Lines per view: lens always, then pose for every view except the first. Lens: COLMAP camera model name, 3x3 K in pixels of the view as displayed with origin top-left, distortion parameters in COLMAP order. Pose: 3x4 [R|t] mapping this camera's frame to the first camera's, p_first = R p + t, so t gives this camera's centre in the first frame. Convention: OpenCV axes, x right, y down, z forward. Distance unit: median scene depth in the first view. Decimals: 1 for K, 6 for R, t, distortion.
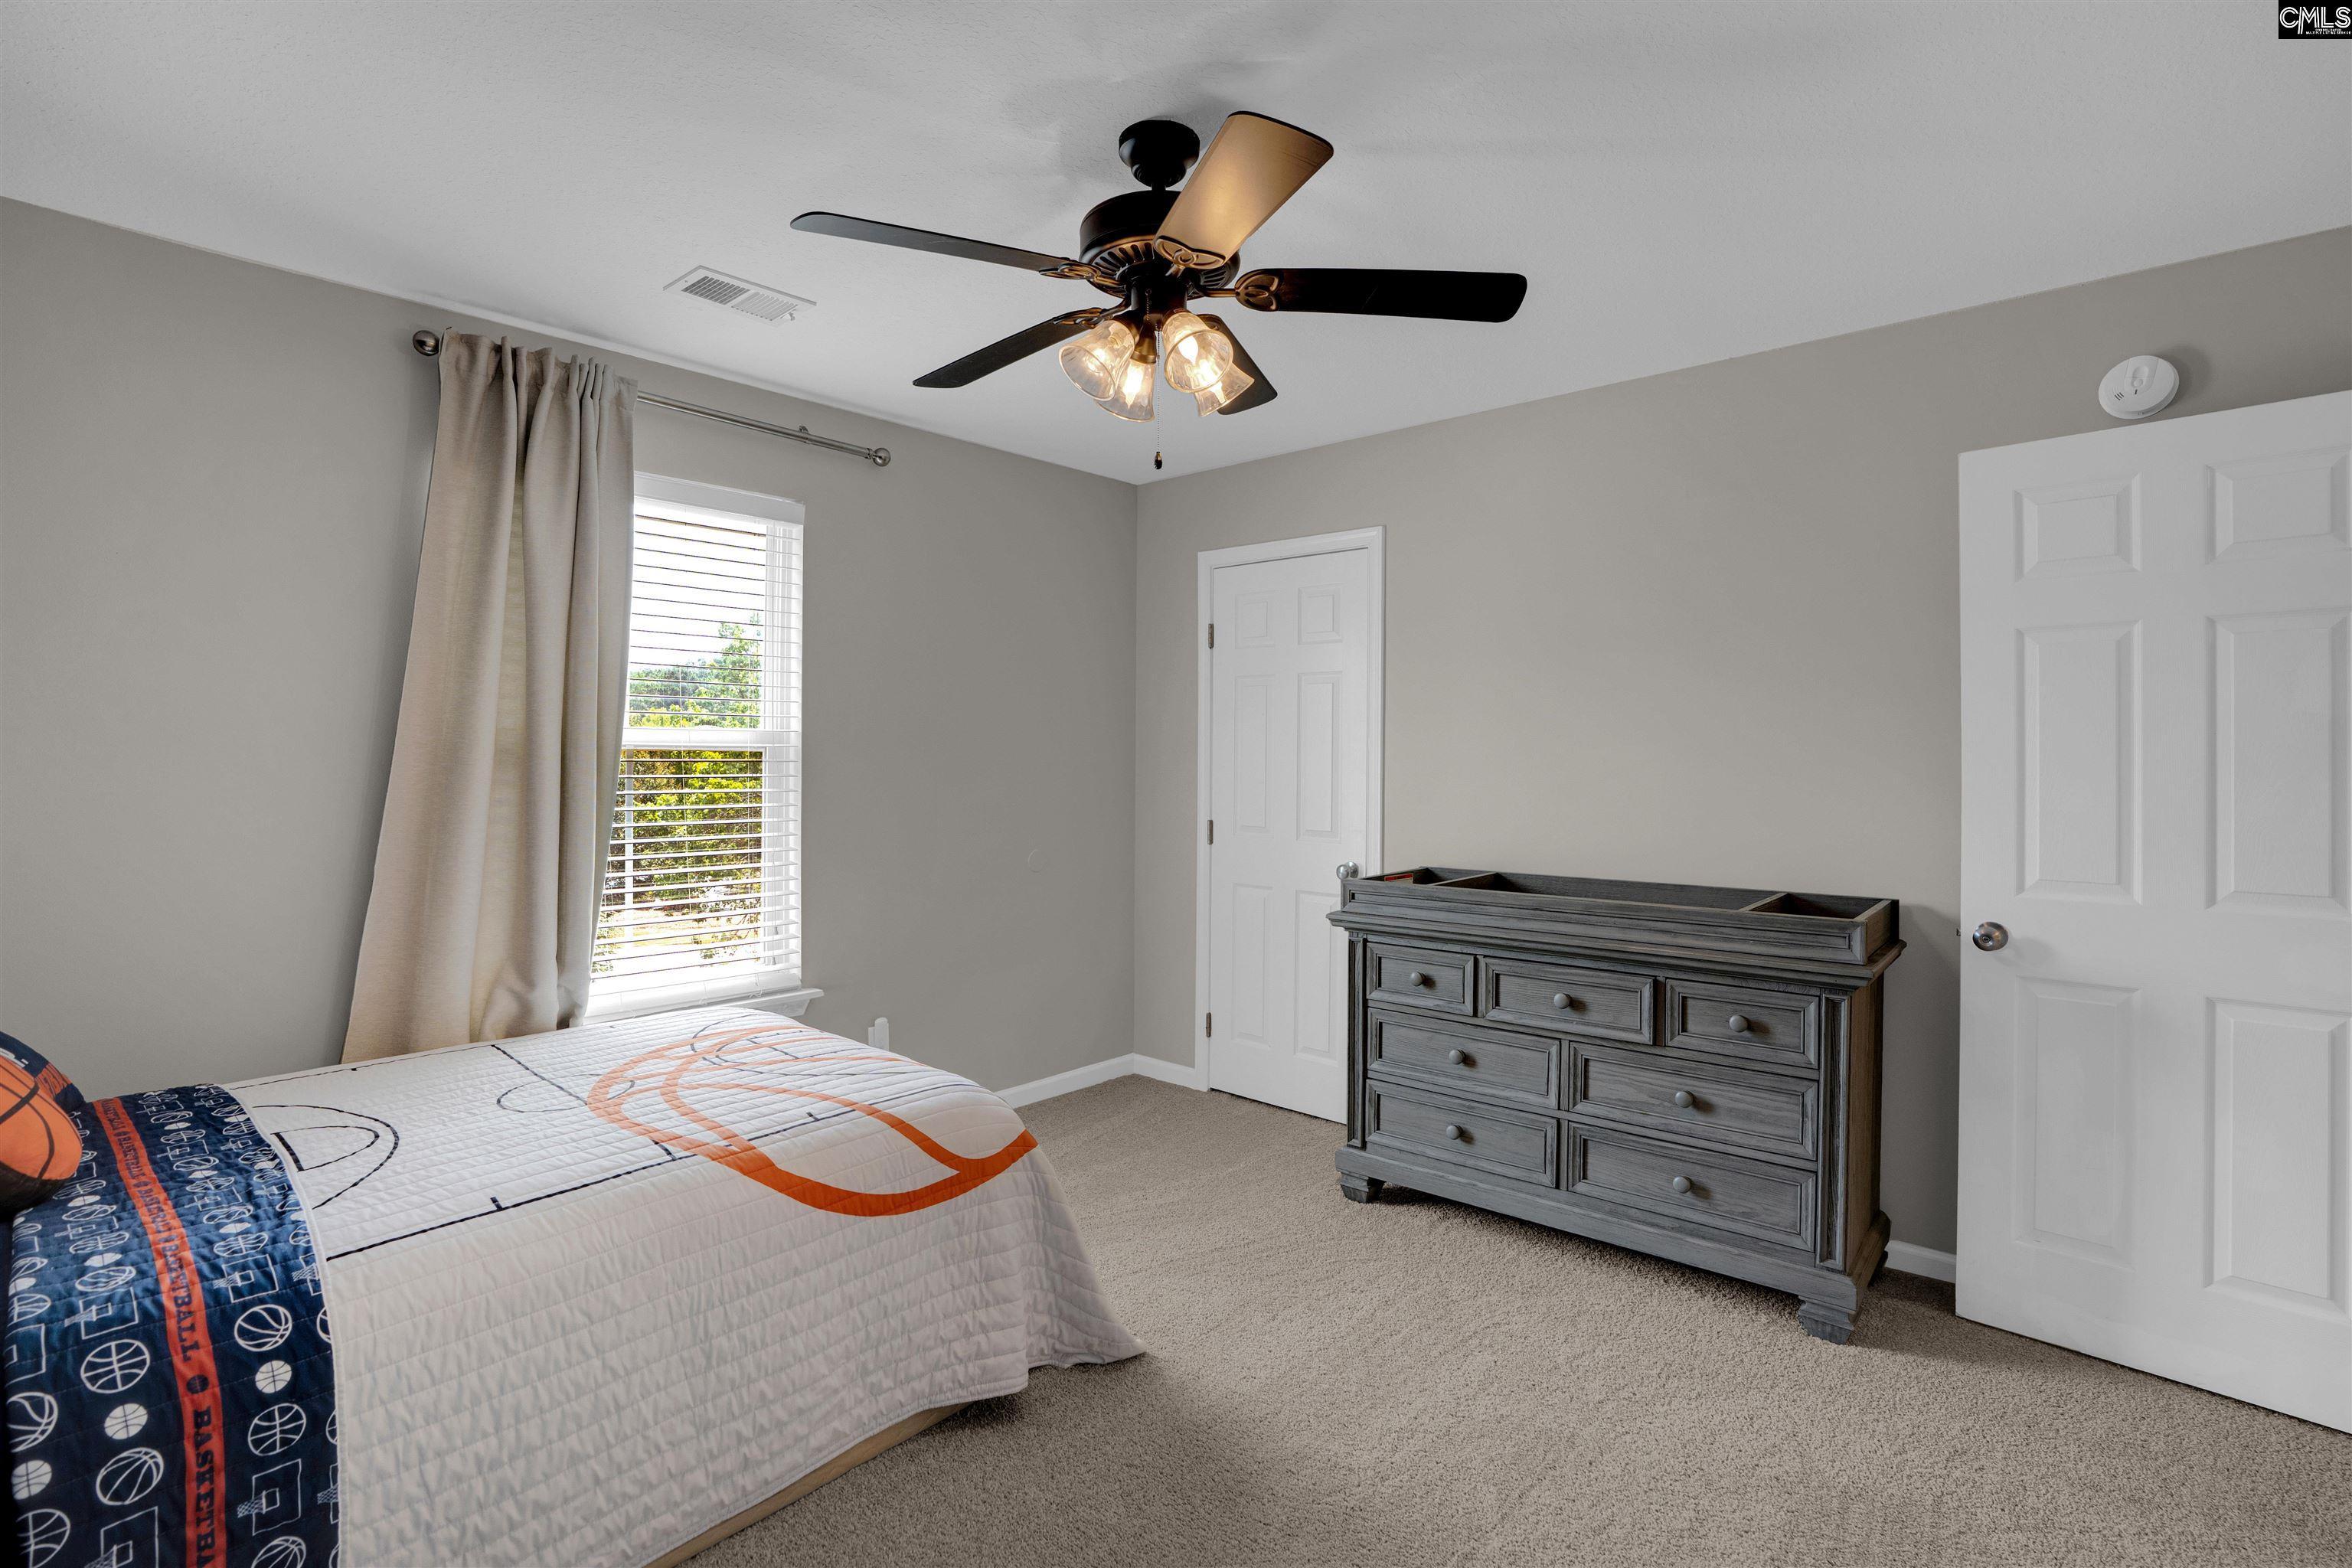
lens RADIAL K [[1082.2, 0, 1229.4], [0, 1082.2, 762.3], [0, 0, 1]] dist [-0.037476, 0.009638]
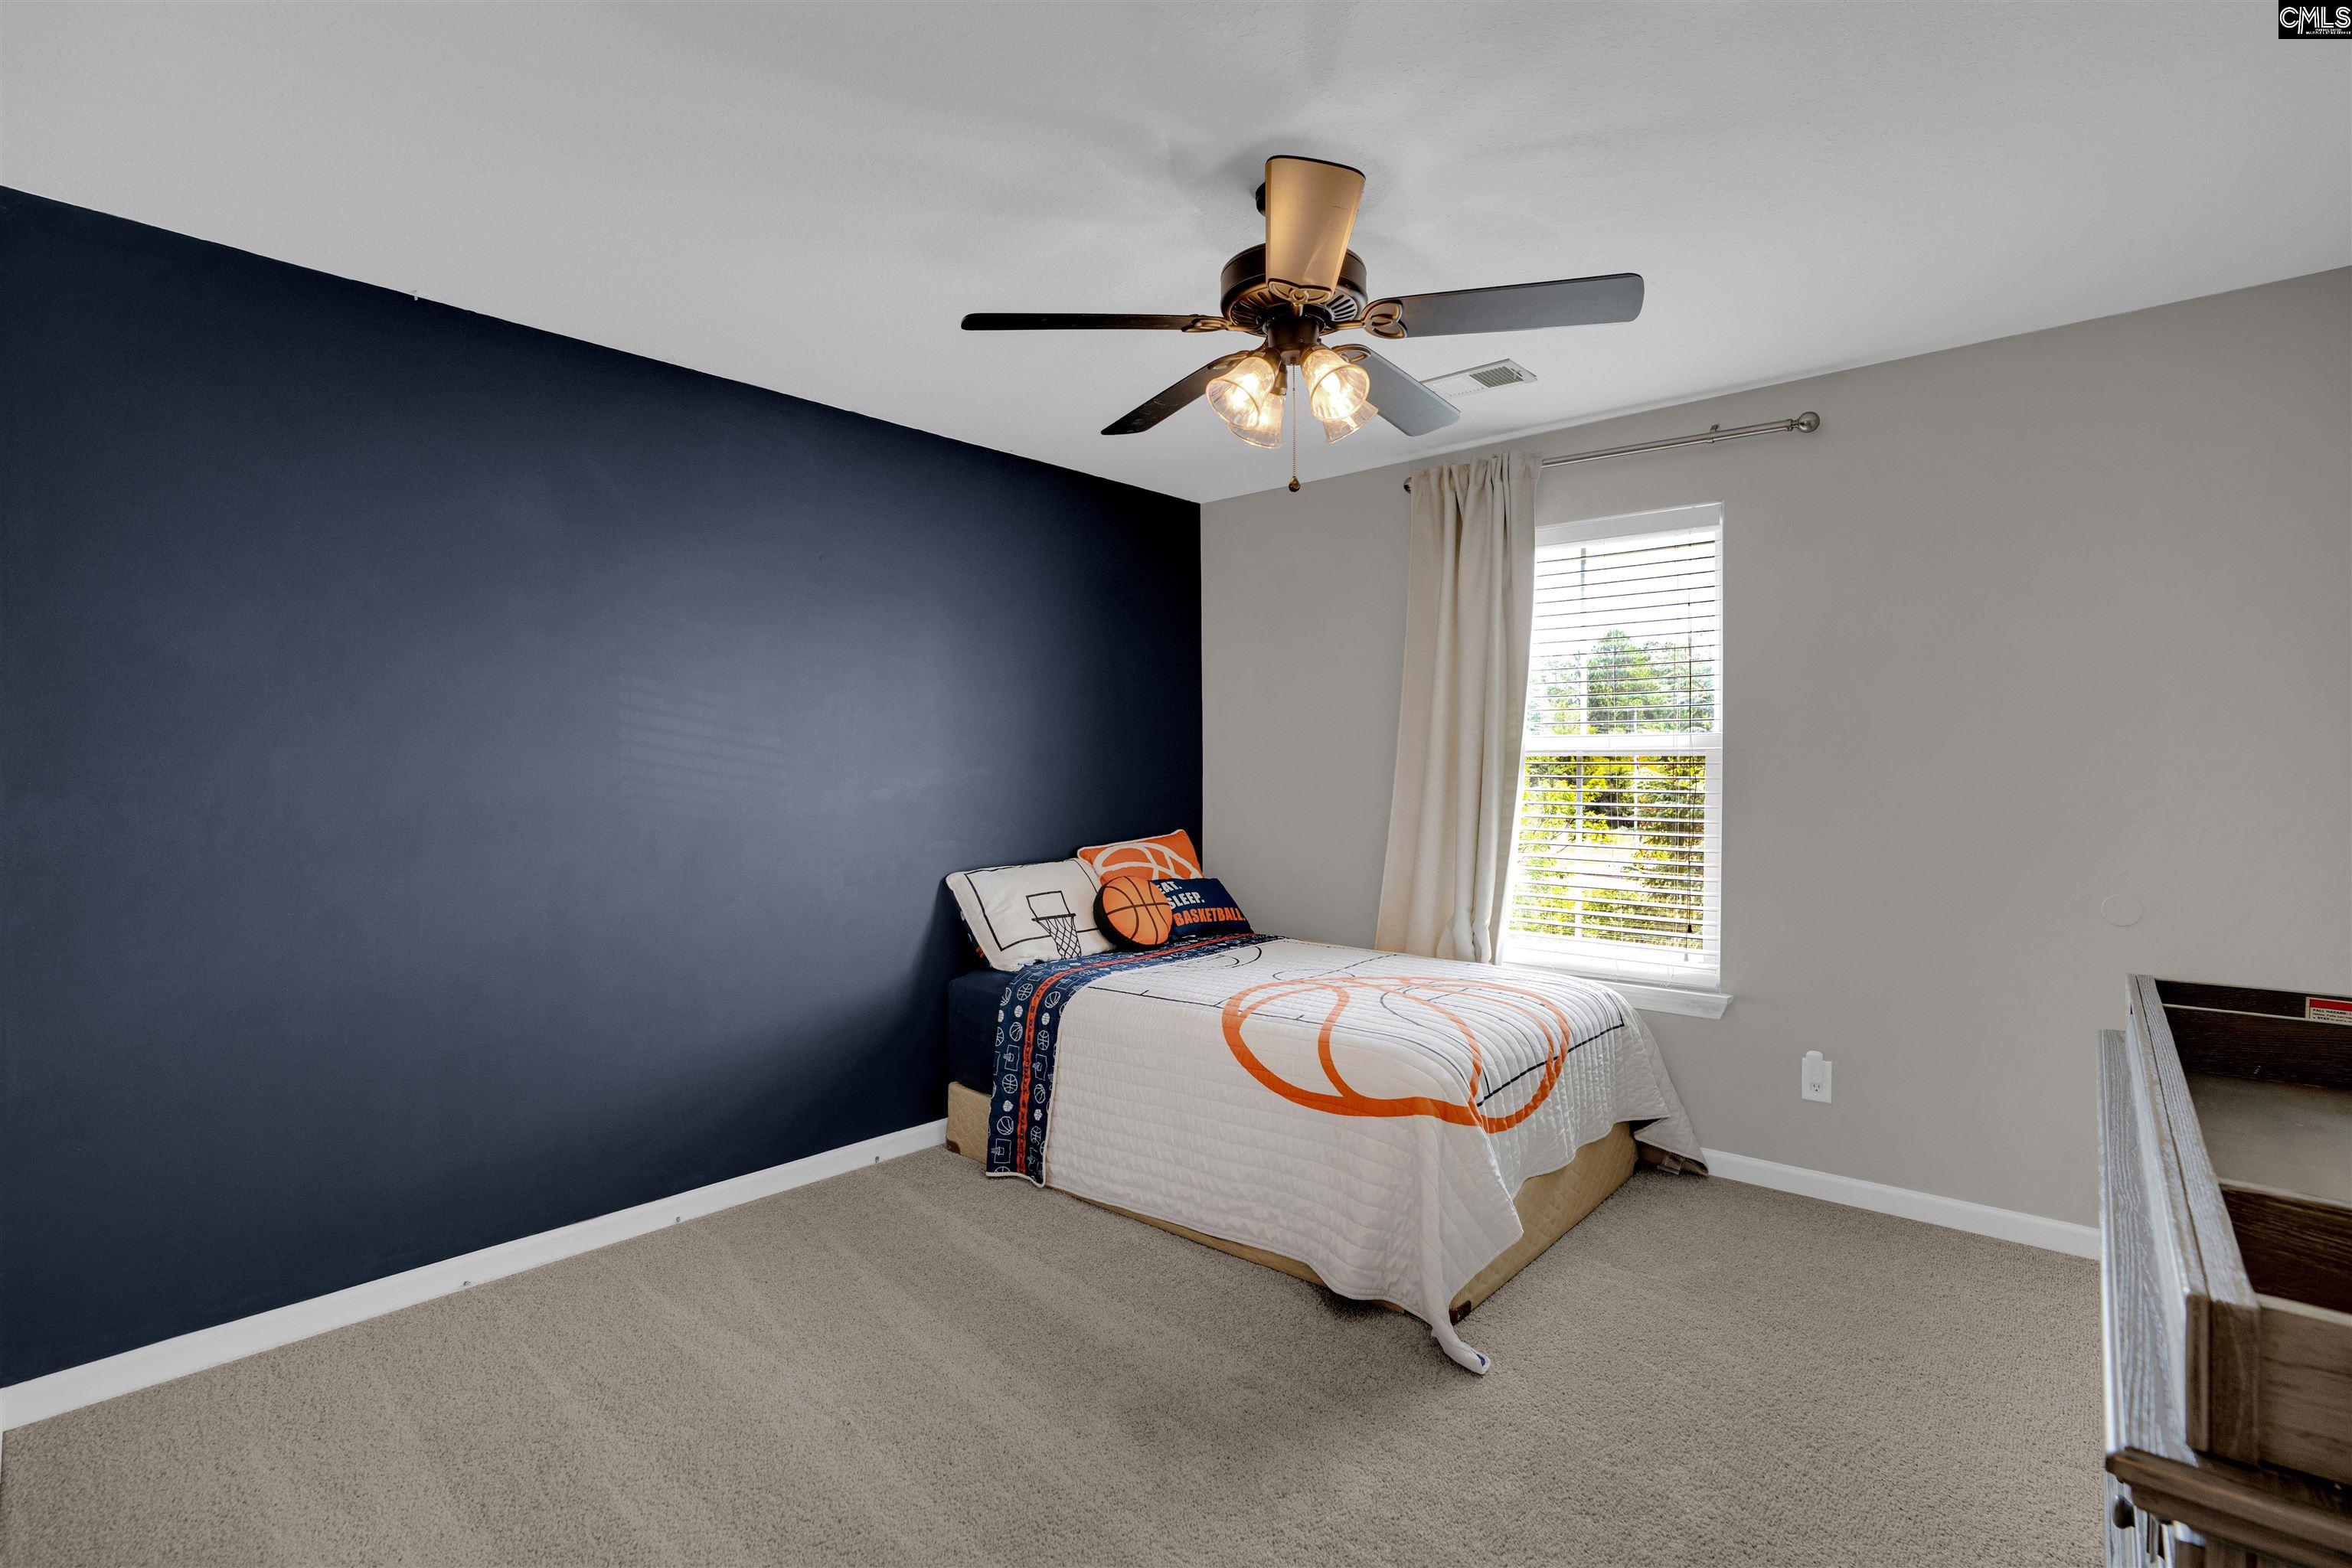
lens RADIAL K [[1082.2, 0, 1151.0], [0, 1082.2, 785.5], [0, 0, 1]] dist [-0.037476, 0.009638]
pose [[-0.002818, 0.015721, -0.999872, 1.018176], [-0.006755, 0.999853, 0.015740, 0.012647], [0.999973, 0.006799, -0.002712, 0.829618]]
